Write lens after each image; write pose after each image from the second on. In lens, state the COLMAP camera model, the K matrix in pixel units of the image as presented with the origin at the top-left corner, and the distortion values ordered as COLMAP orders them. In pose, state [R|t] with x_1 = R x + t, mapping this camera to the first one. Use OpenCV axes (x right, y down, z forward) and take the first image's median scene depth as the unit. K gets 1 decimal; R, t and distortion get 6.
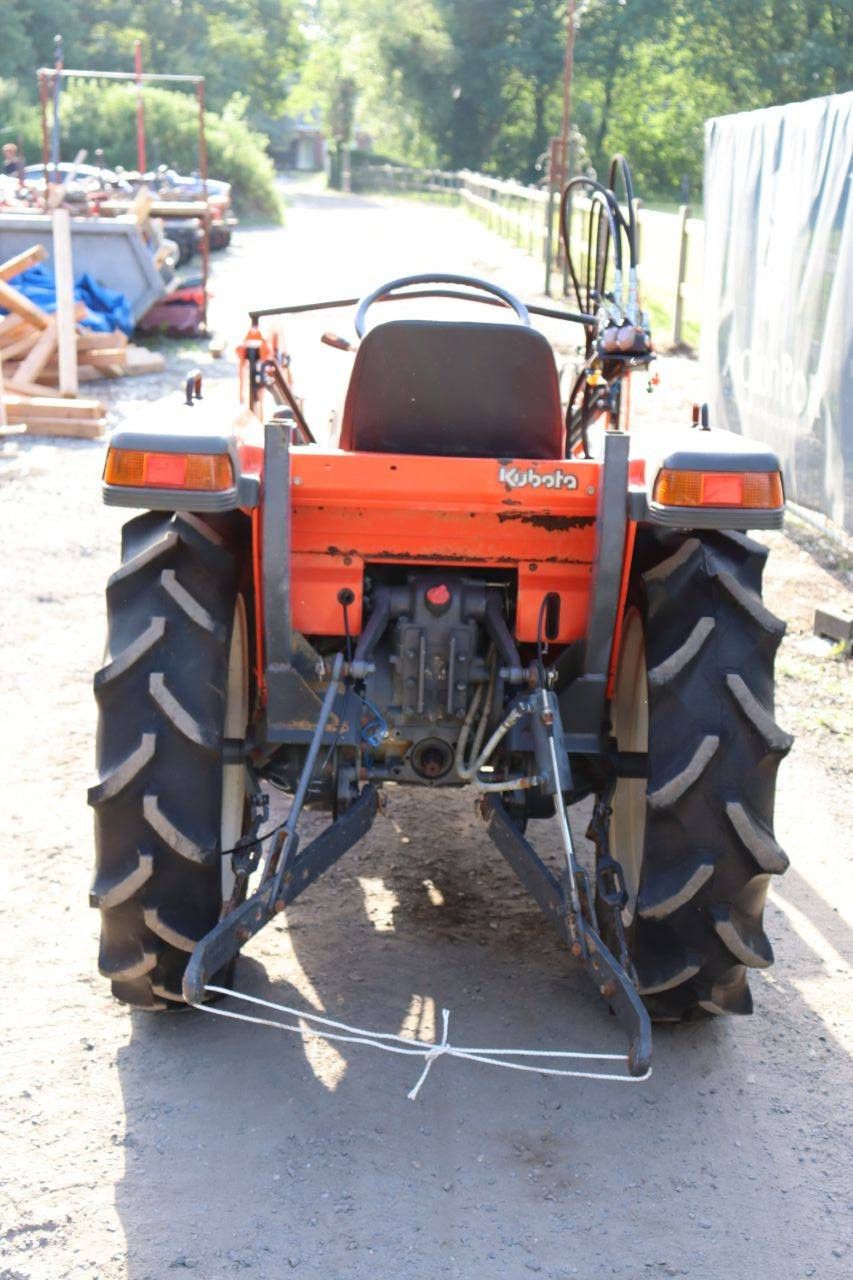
lens RADIAL K [[1719.7, 0, 416.4], [0, 1719.7, 634.0], [0, 0, 1]] dist [0.063035, 0.000000]
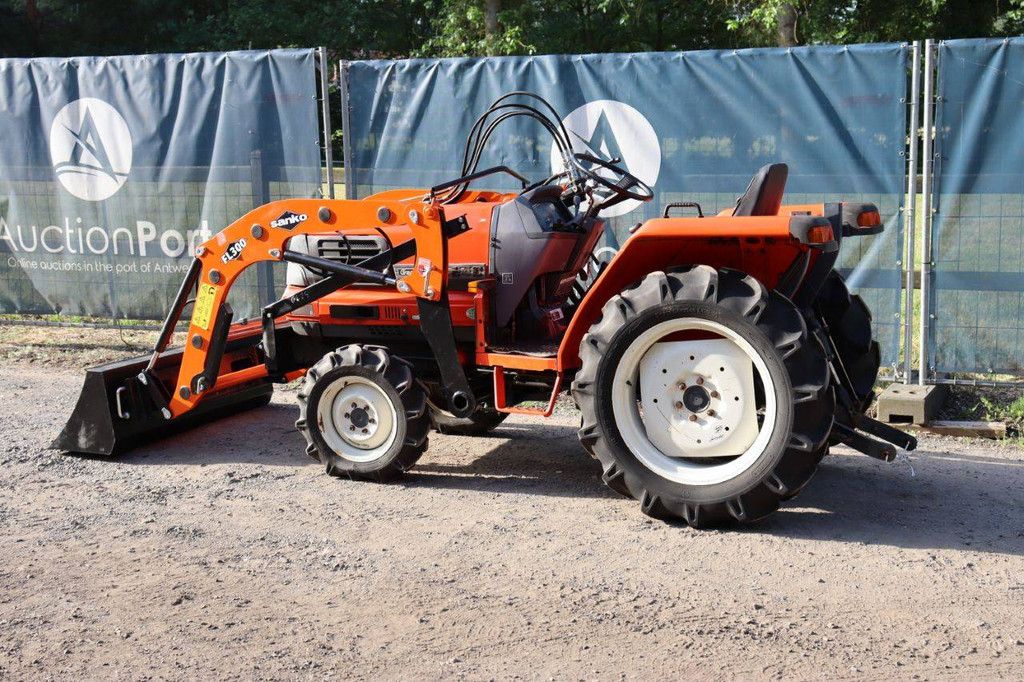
lens RADIAL K [[1375.8, 0, 510.7], [0, 1375.8, 333.3], [0, 0, 1]] dist [0.063035, 0.000000]
pose [[0.415491, -0.171650, 0.893254, -1.668202], [0.251267, 0.965480, 0.068654, -0.169950], [-0.874204, 0.195920, 0.444278, 0.518070]]
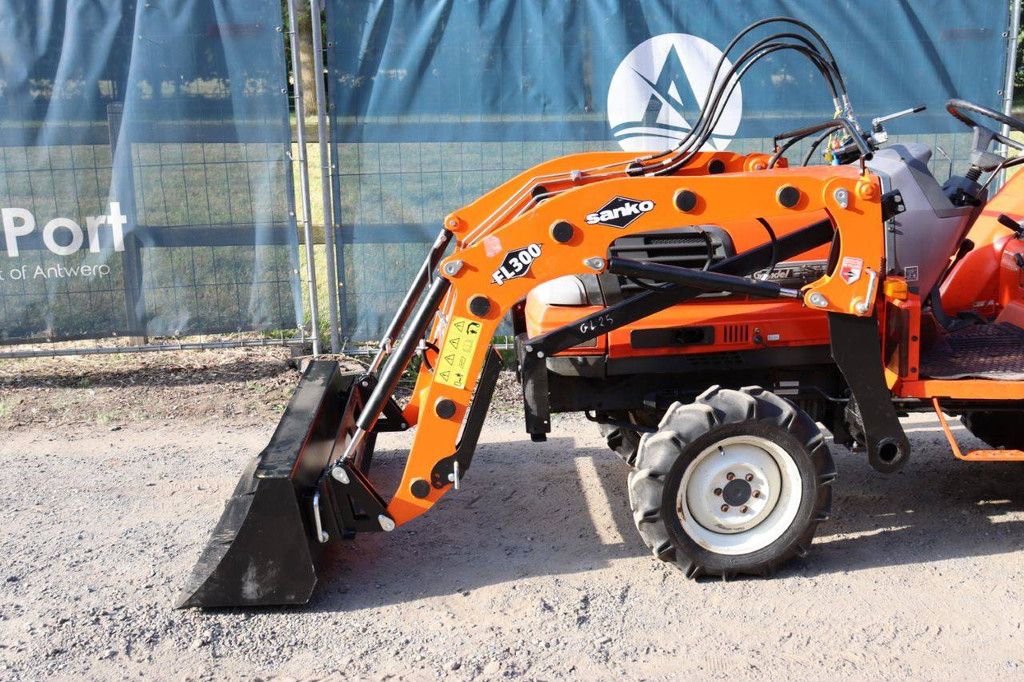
lens RADIAL K [[1140.5, 0, 517.8], [0, 1140.5, 336.2], [0, 0, 1]] dist [-0.022423, 0.000000]
pose [[-0.050095, -0.265543, 0.962797, -1.098776], [0.264893, 0.925950, 0.269163, -0.451074], [-0.962976, 0.268522, 0.023955, 1.648738]]
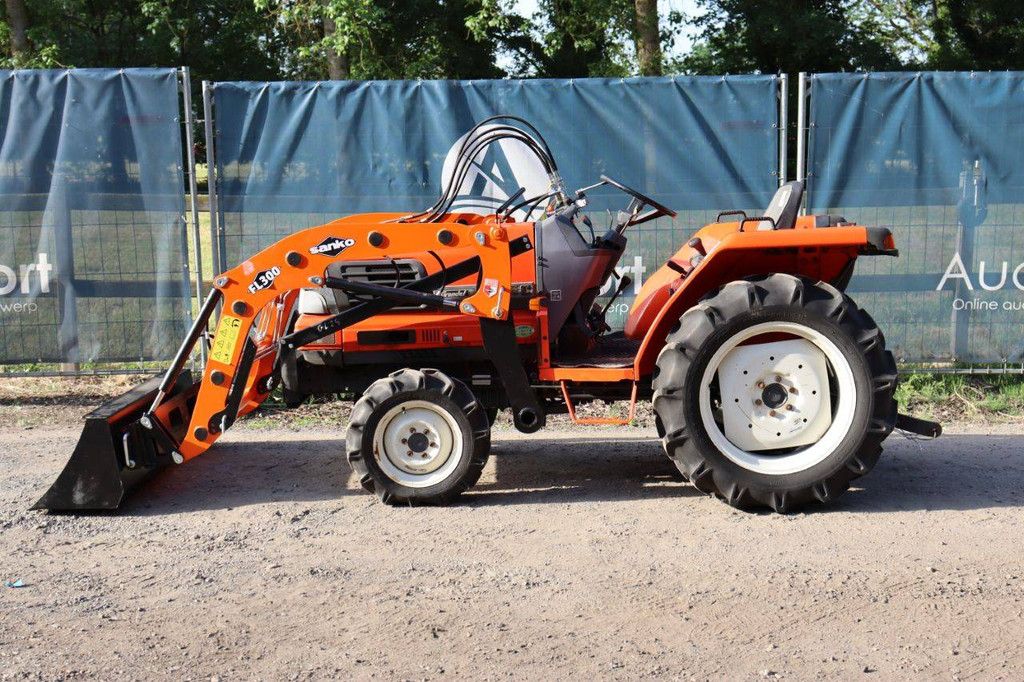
lens RADIAL K [[1375.8, 0, 517.6], [0, 1375.8, 332.9], [0, 0, 1]] dist [0.063035, 0.000000]
pose [[0.035280, -0.167271, 0.985280, -1.891004], [0.264188, 0.952382, 0.152226, -0.363524], [-0.963826, 0.254928, 0.077791, 1.218910]]
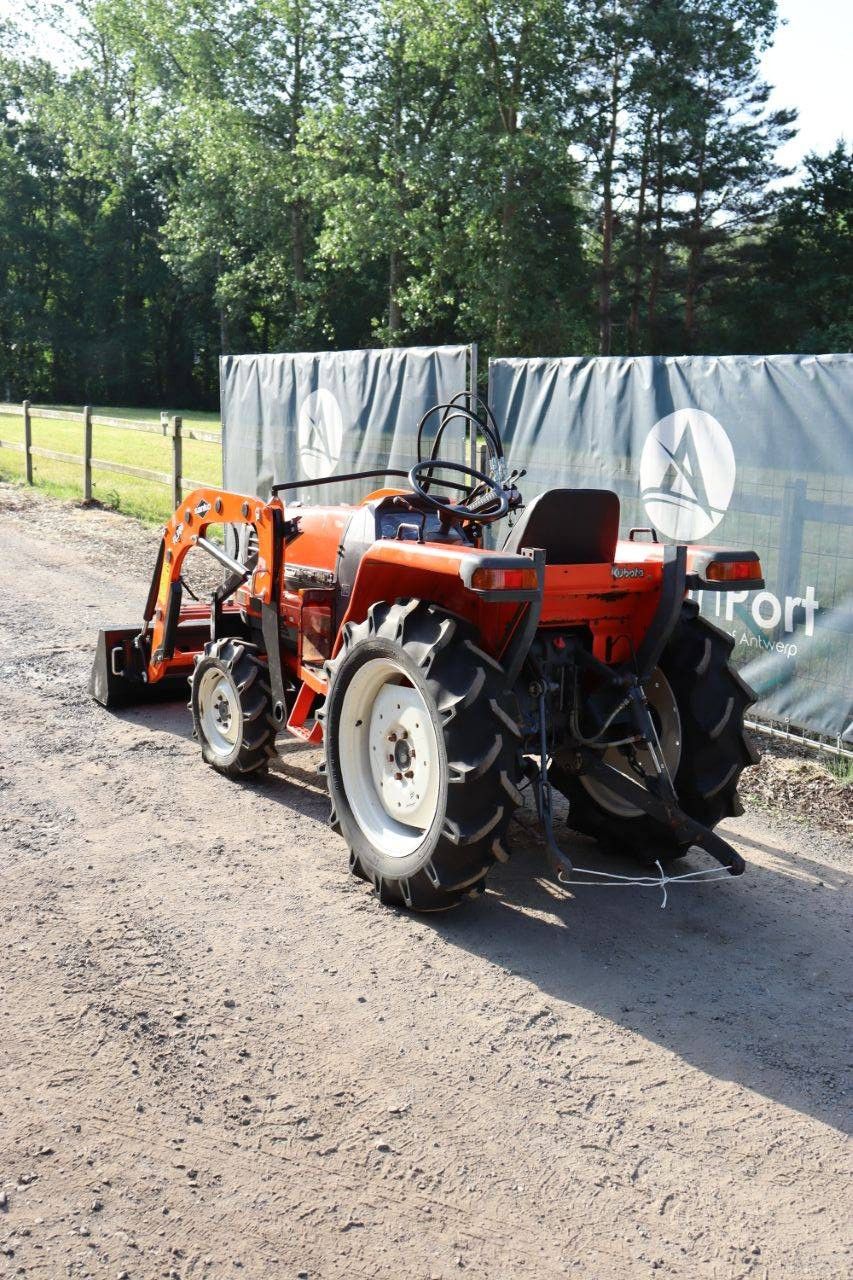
lens RADIAL K [[1254.2, 0, 418.2], [0, 1254.2, 634.8], [0, 0, 1]] dist [-0.075786, 0.000000]
pose [[0.852066, -0.090626, 0.515529, -0.771206], [0.119543, 0.992560, -0.023097, -0.018658], [-0.509601, 0.081308, 0.856561, -0.029170]]
